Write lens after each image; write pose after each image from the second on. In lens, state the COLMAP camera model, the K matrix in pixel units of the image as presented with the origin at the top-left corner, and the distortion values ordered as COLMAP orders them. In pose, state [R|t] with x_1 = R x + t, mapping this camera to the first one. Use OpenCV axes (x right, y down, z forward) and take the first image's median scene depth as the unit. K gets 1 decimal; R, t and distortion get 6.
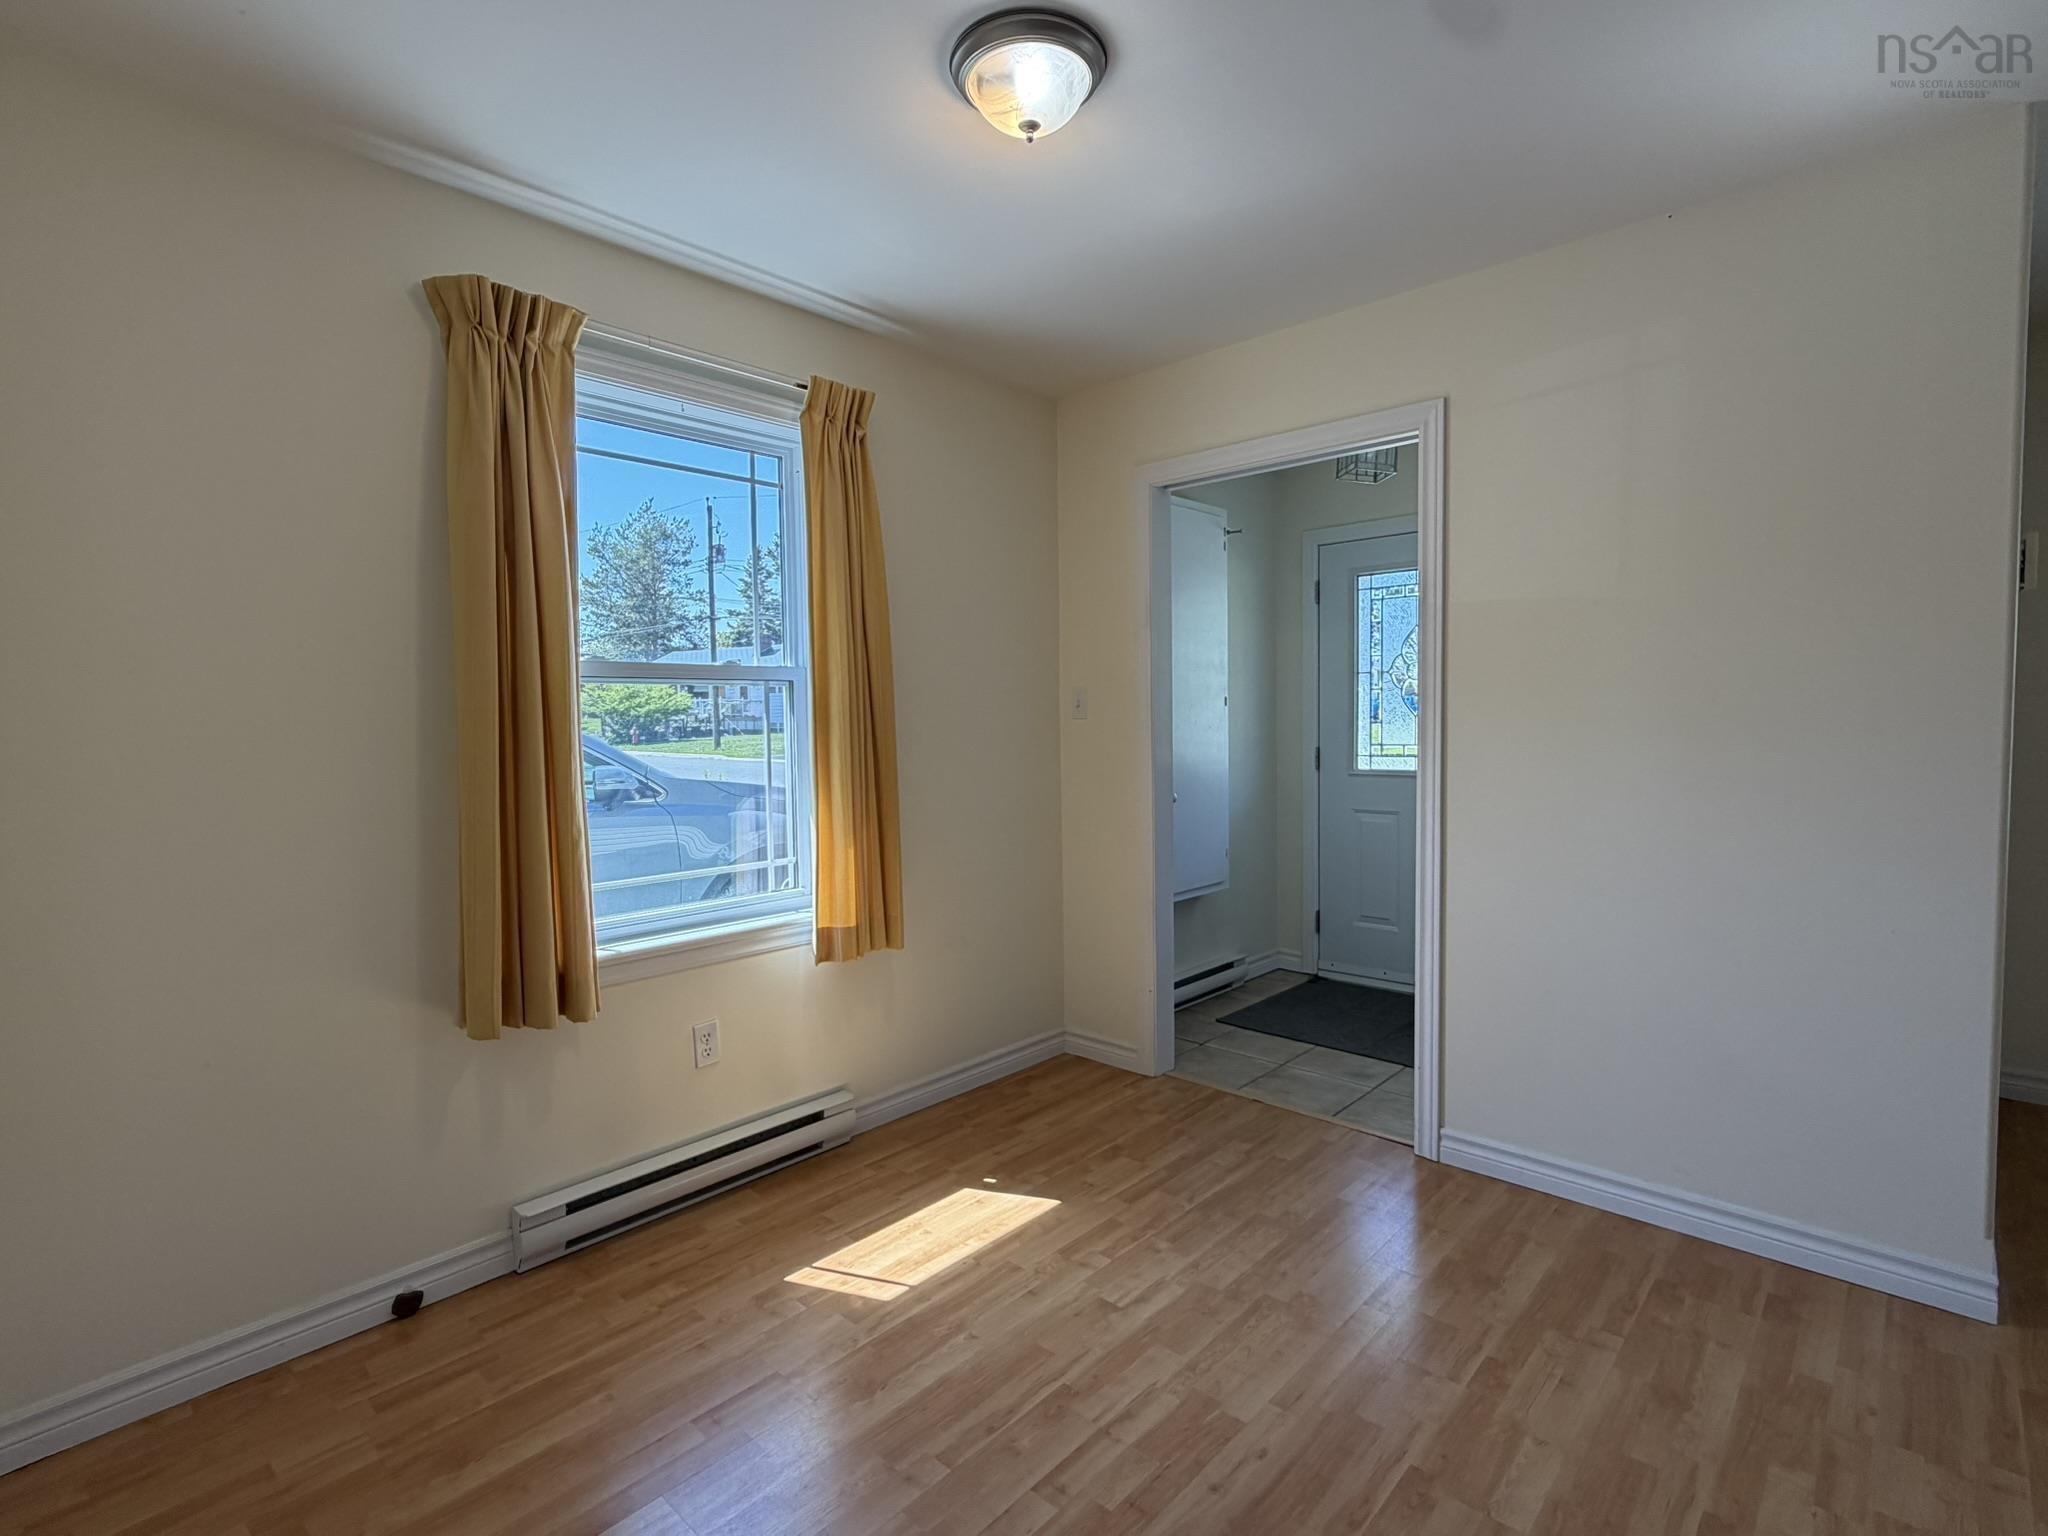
lens RADIAL K [[1004.2, 0, 1022.7], [0, 1004.2, 765.5], [0, 0, 1]] dist [-0.000450, -0.000050]
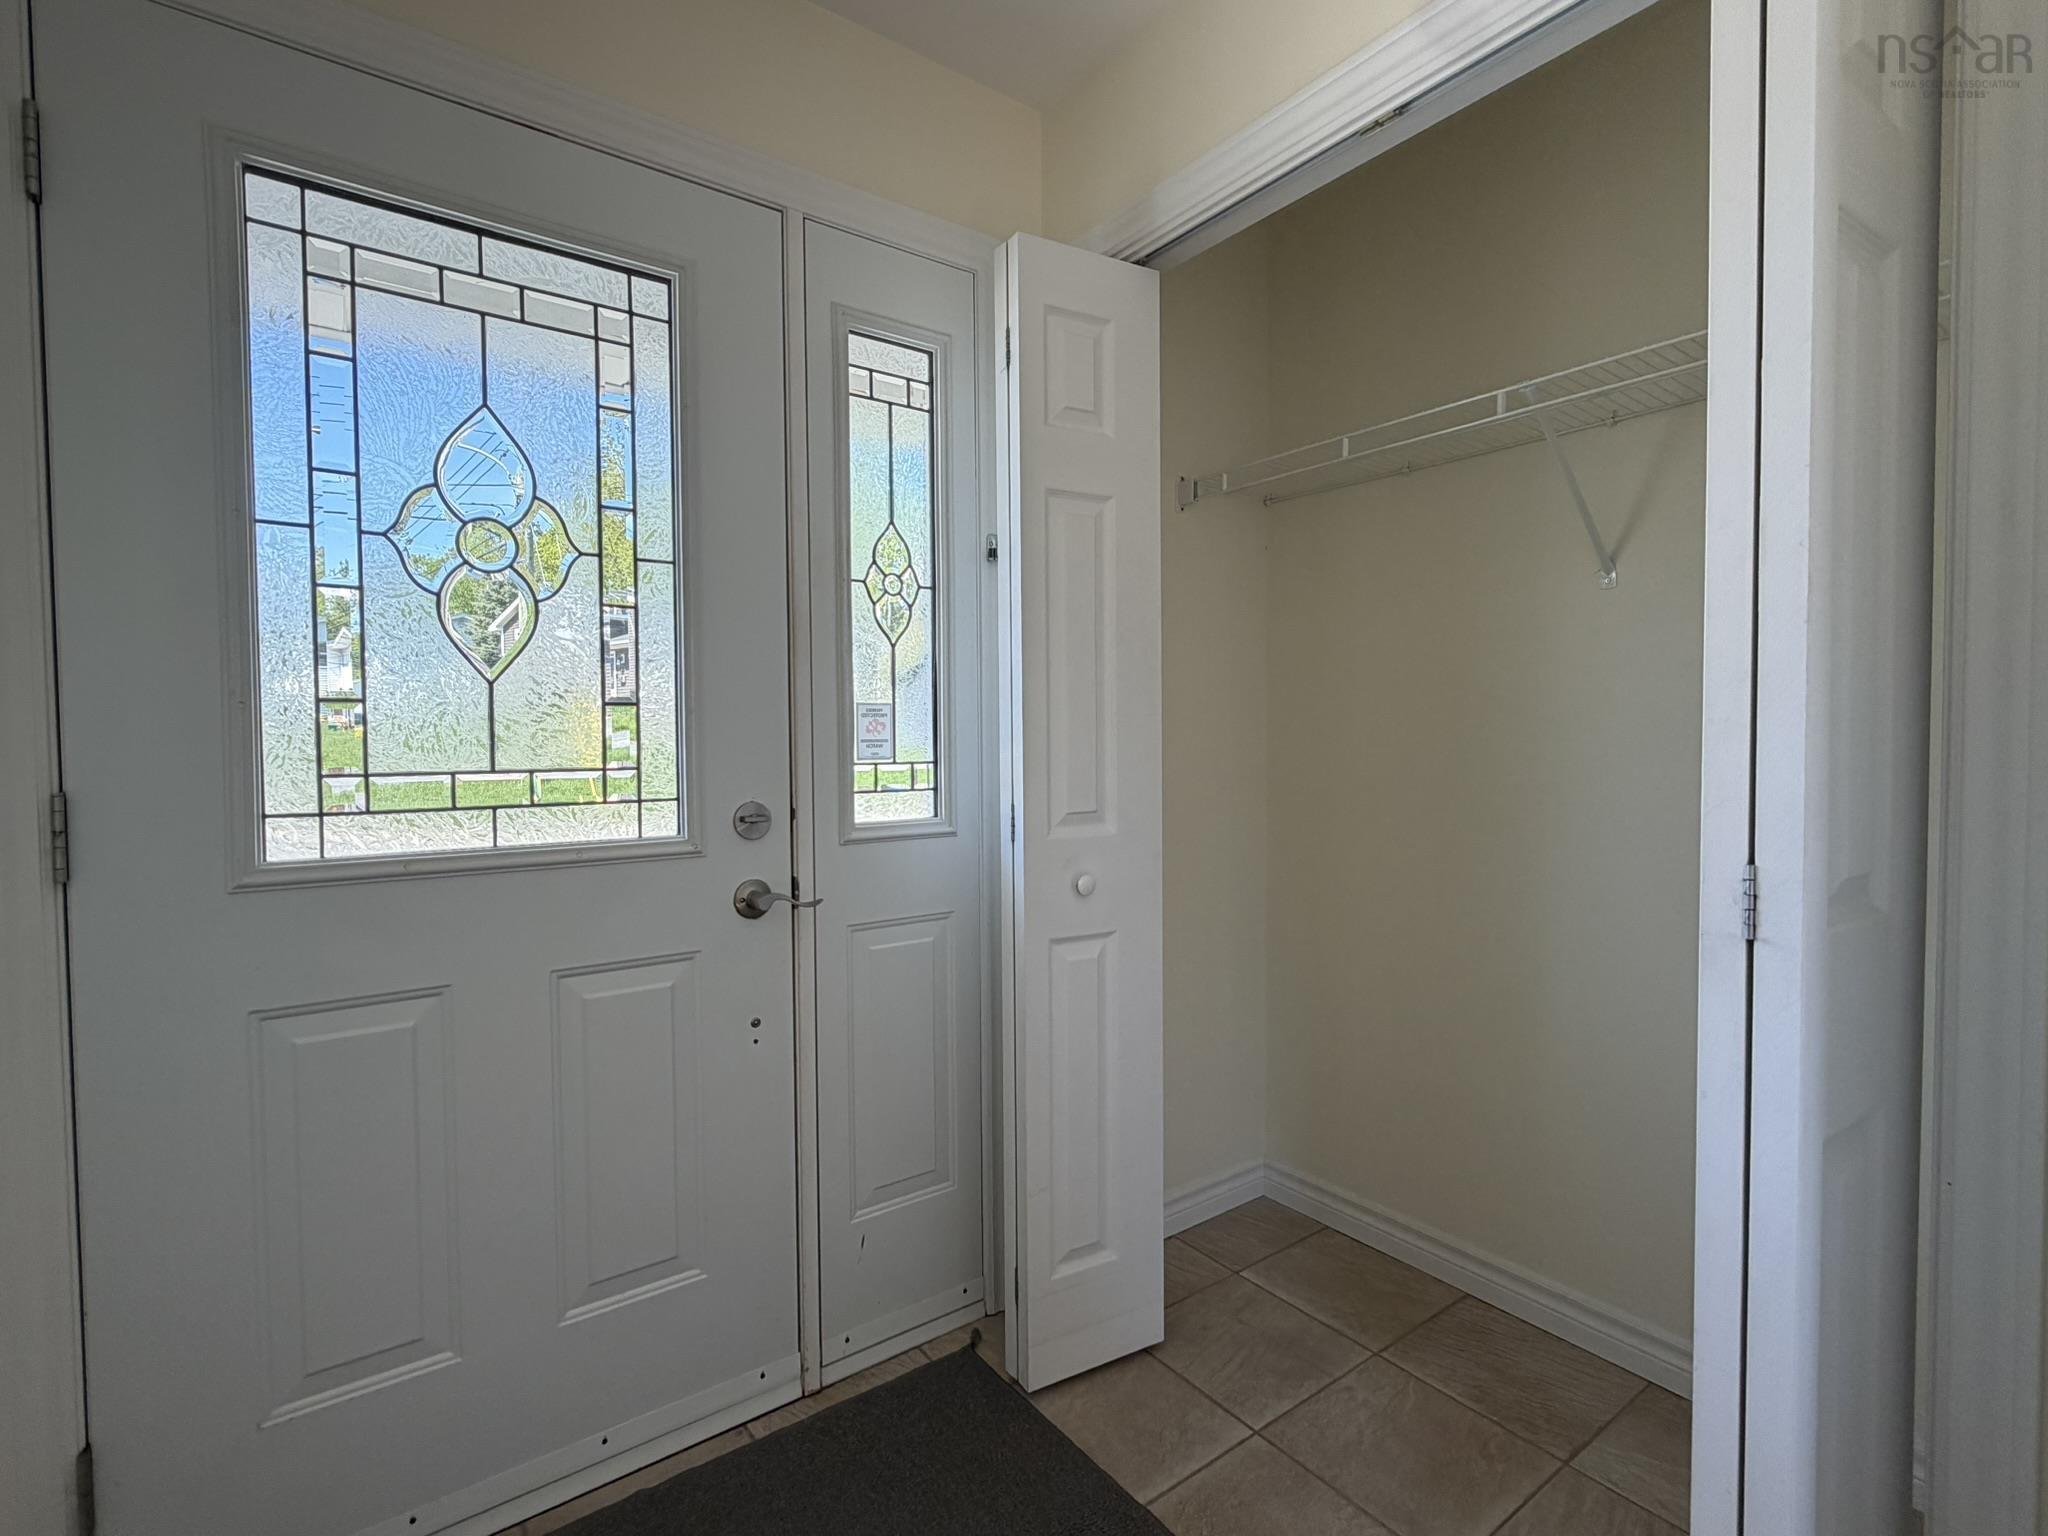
lens RADIAL K [[963.3, 0, 1022.7], [0, 963.3, 771.5], [0, 0, 1]] dist [-0.005532, -0.001038]
pose [[0.191305, -0.010547, 0.981474, 0.113346], [0.068129, 0.997673, -0.002558, -0.007060], [-0.979163, 0.067357, 0.191578, 0.747487]]
